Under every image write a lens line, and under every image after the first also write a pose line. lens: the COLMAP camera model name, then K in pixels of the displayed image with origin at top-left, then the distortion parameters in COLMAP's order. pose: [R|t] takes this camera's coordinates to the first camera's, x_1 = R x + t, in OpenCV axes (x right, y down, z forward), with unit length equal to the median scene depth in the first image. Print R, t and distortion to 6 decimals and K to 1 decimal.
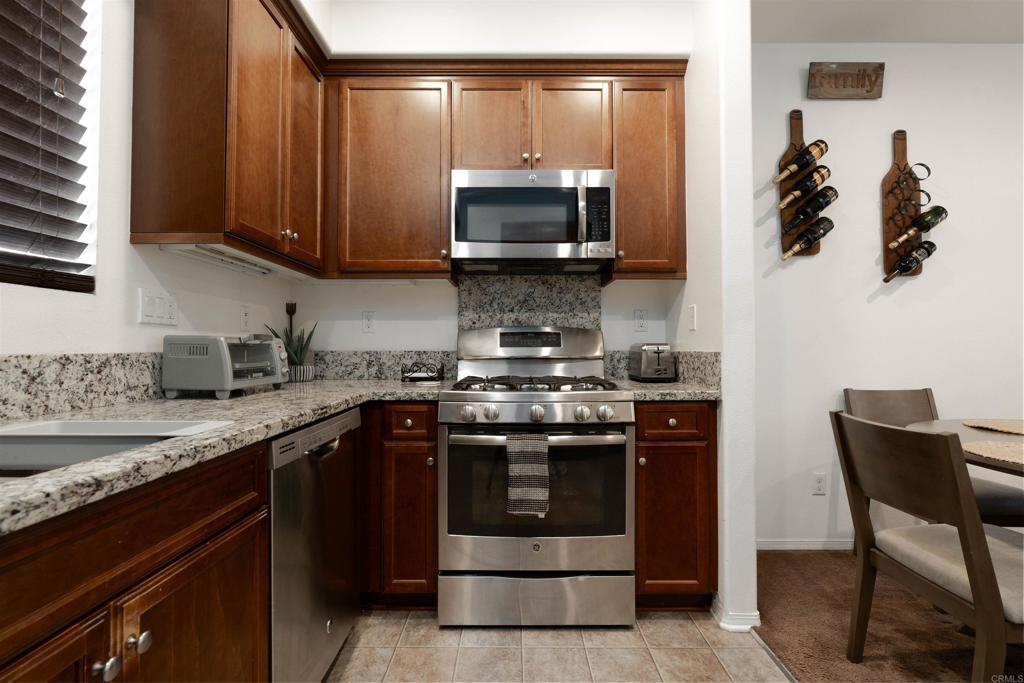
lens RADIAL K [[449.0, 0, 513.7], [0, 449.0, 341.4], [0, 0, 1]] dist [-0.006843, 0.001301]
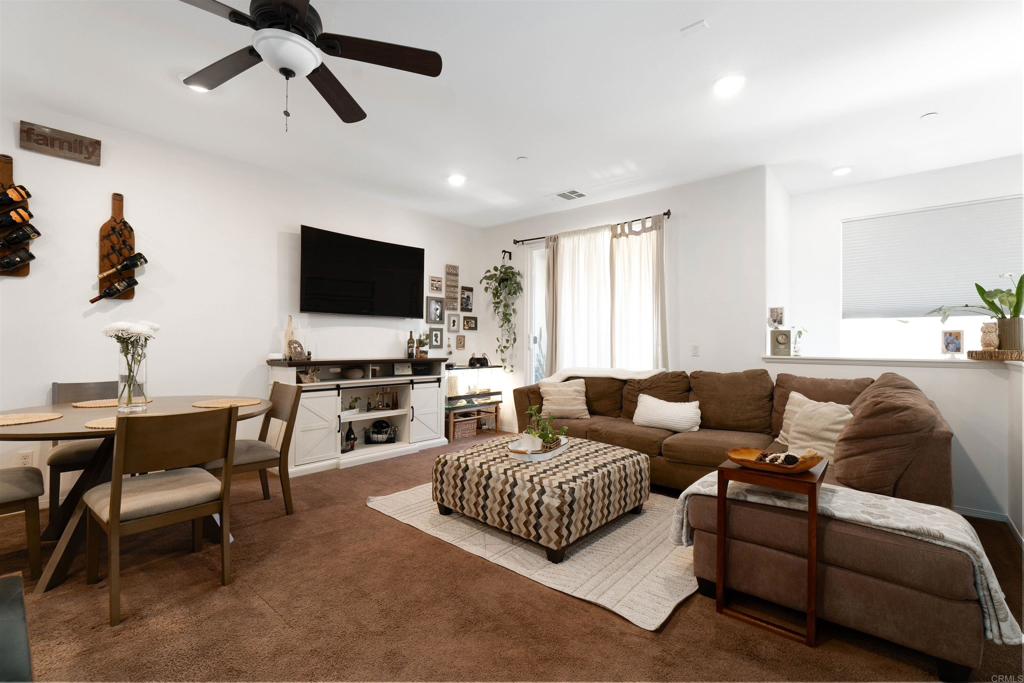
lens RADIAL K [[449.0, 0, 512.2], [0, 449.0, 339.7], [0, 0, 1]] dist [-0.006843, 0.001301]
pose [[0.657166, 0.011028, 0.753665, 0.859406], [-0.020717, 0.999779, 0.003435, -0.067660], [-0.753461, -0.017871, 0.657250, -1.142171]]
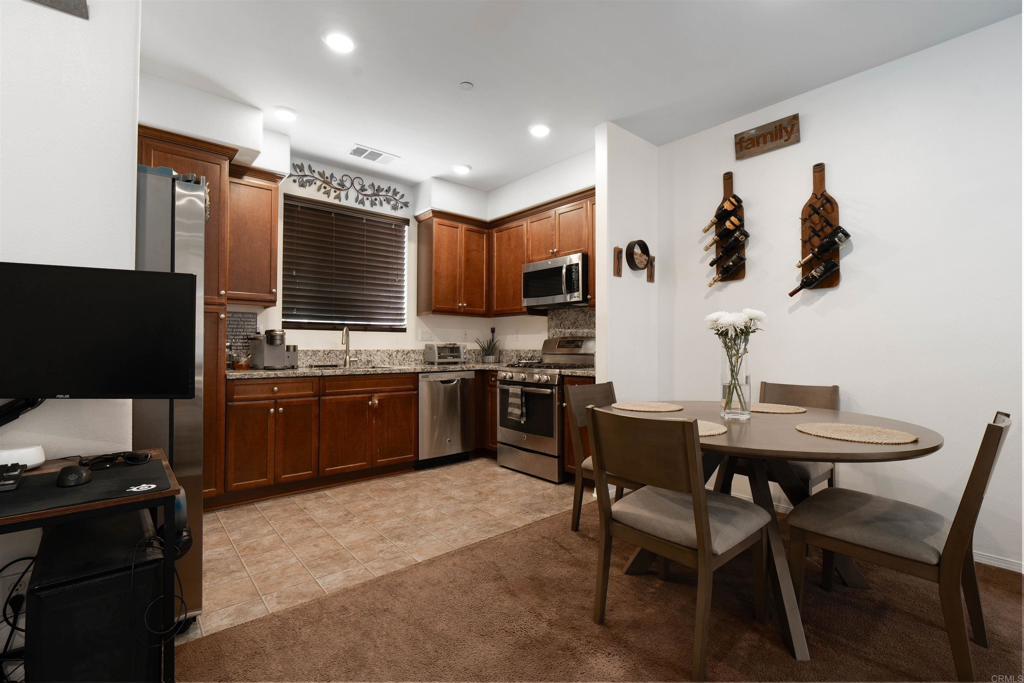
lens RADIAL K [[449.0, 0, 510.1], [0, 449.0, 340.9], [0, 0, 1]] dist [-0.006843, 0.001301]
pose [[0.655768, -0.008400, -0.754916, 1.657494], [0.007363, 0.999962, -0.004731, -0.013361], [0.754926, -0.002456, 0.655805, -0.512476]]
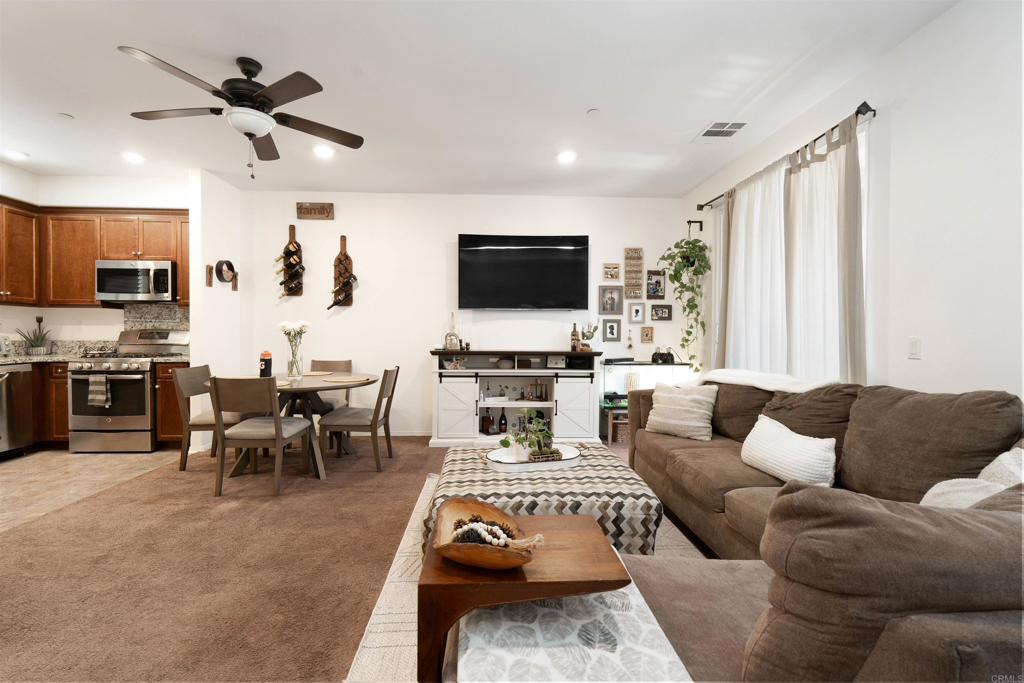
lens RADIAL K [[449.0, 0, 511.5], [0, 449.0, 339.5], [0, 0, 1]] dist [-0.006843, 0.001301]
pose [[0.998854, 0.005460, 0.047556, 2.113389], [-0.006844, 0.999557, 0.028980, -0.076256], [-0.047377, -0.029272, 0.998448, -1.537891]]
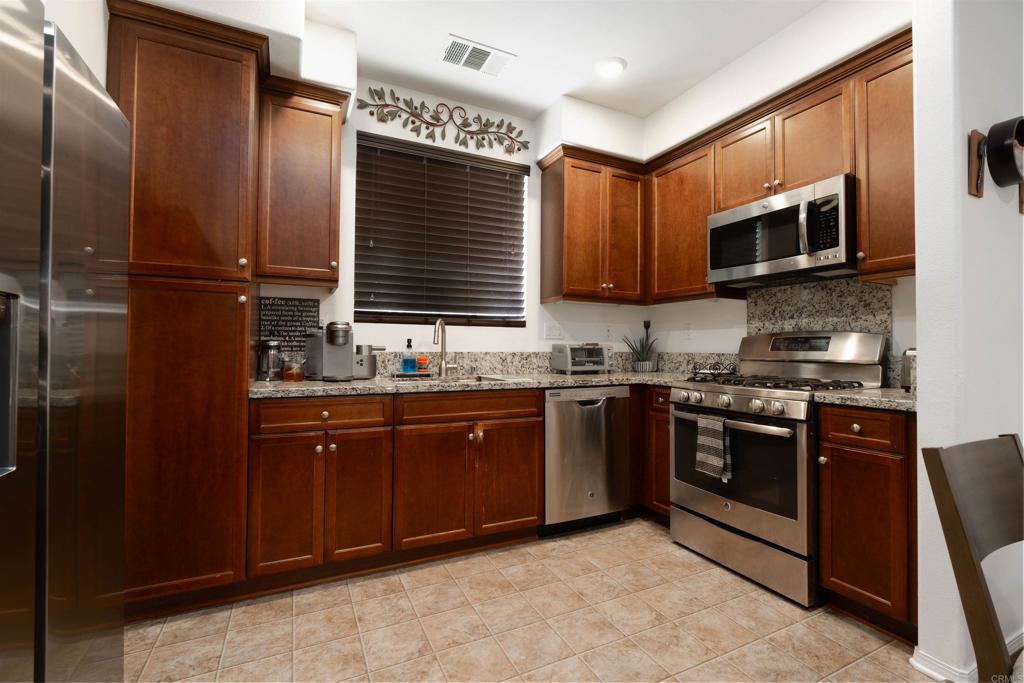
lens RADIAL K [[449.0, 0, 509.5], [0, 449.0, 340.3], [0, 0, 1]] dist [-0.006843, 0.001301]
pose [[0.438421, -0.012790, -0.898679, 0.912925], [0.006850, 0.999917, -0.010889, -0.007984], [0.898743, -0.001382, 0.438473, -0.122645]]
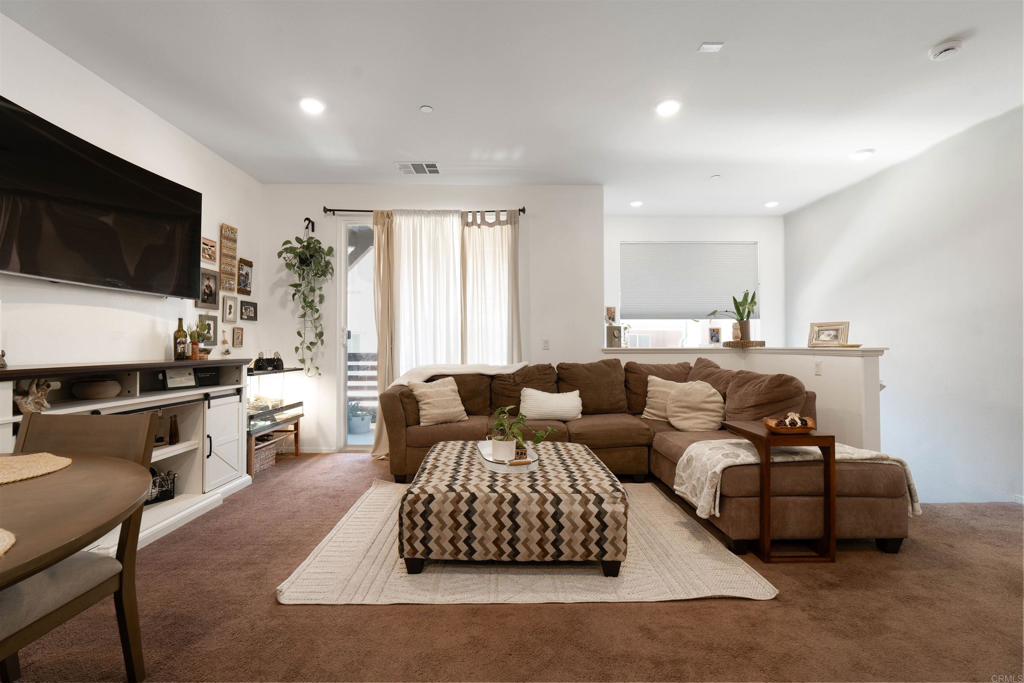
lens RADIAL K [[449.0, 0, 511.3], [0, 449.0, 339.2], [0, 0, 1]] dist [-0.006843, 0.001301]
pose [[-0.010146, 0.014755, 0.999840, 0.759062], [-0.017435, 0.999737, -0.014931, -0.007764], [-0.999797, -0.017584, -0.009886, -0.064421]]
